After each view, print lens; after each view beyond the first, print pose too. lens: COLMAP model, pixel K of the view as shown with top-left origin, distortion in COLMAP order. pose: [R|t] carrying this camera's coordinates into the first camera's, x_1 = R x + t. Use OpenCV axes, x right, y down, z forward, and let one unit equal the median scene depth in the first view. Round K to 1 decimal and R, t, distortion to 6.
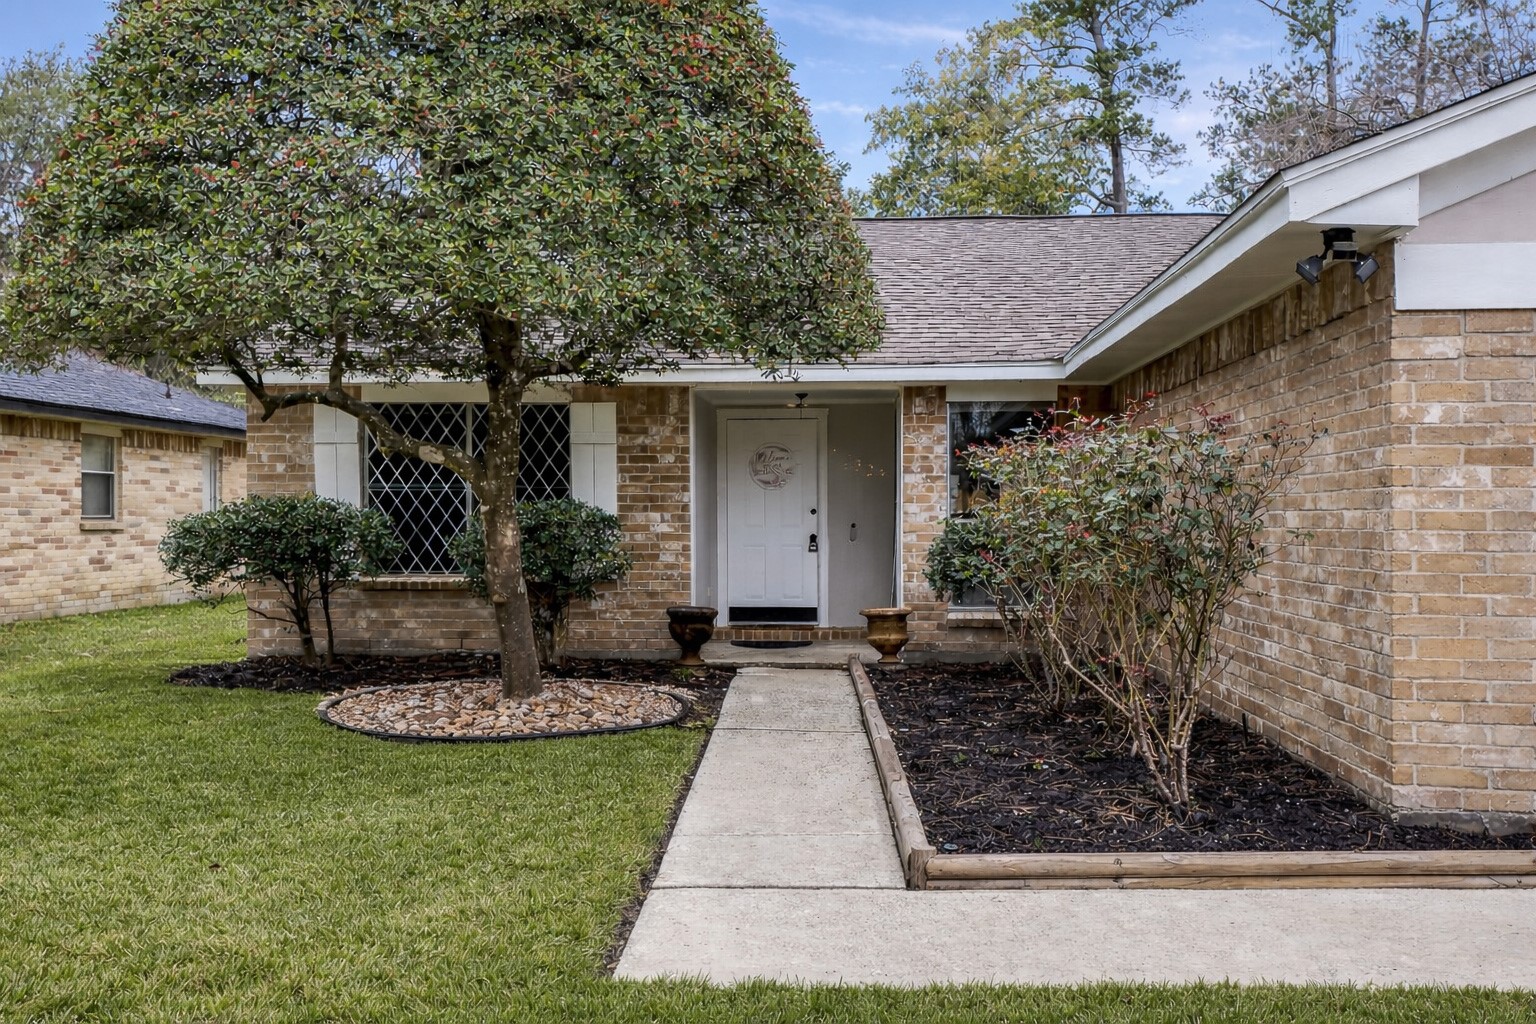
lens RADIAL K [[1346.3, 0, 769.1], [0, 1346.3, 555.9], [0, 0, 1]] dist [0.069133, -0.009166]
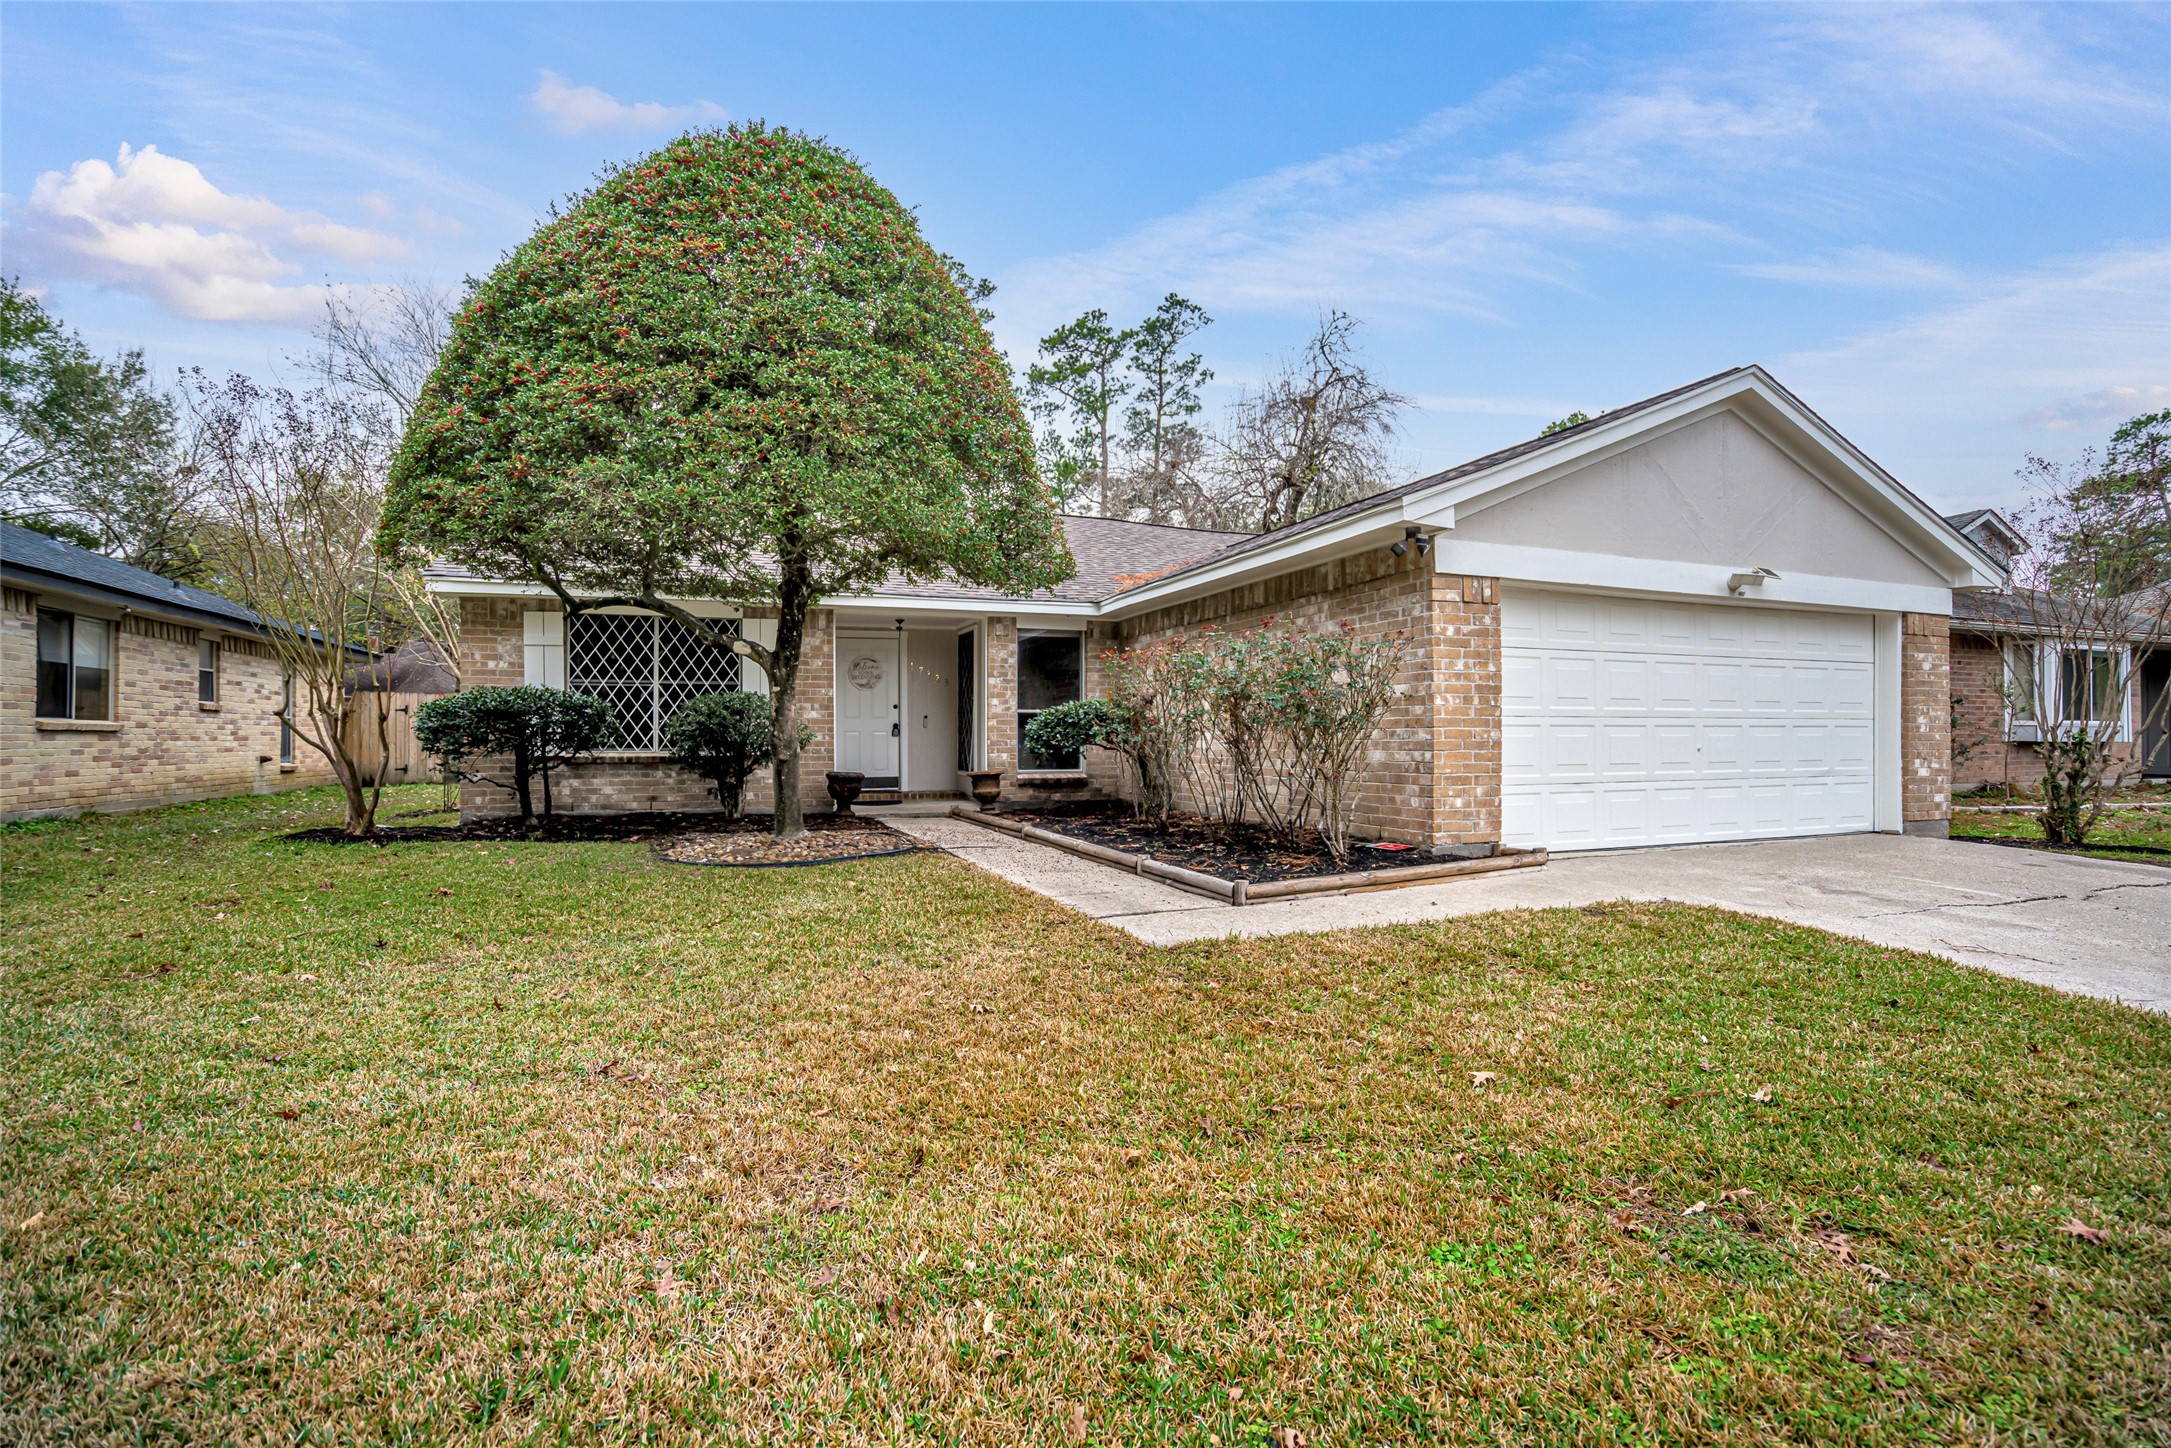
lens RADIAL K [[1017.2, 0, 1072.8], [0, 1017.2, 735.6], [0, 0, 1]] dist [-0.049870, 0.022203]
pose [[0.916662, -0.001196, 0.399662, -0.244097], [0.013748, 0.999498, -0.028540, 0.032230], [-0.399427, 0.031656, 0.916218, -0.019353]]
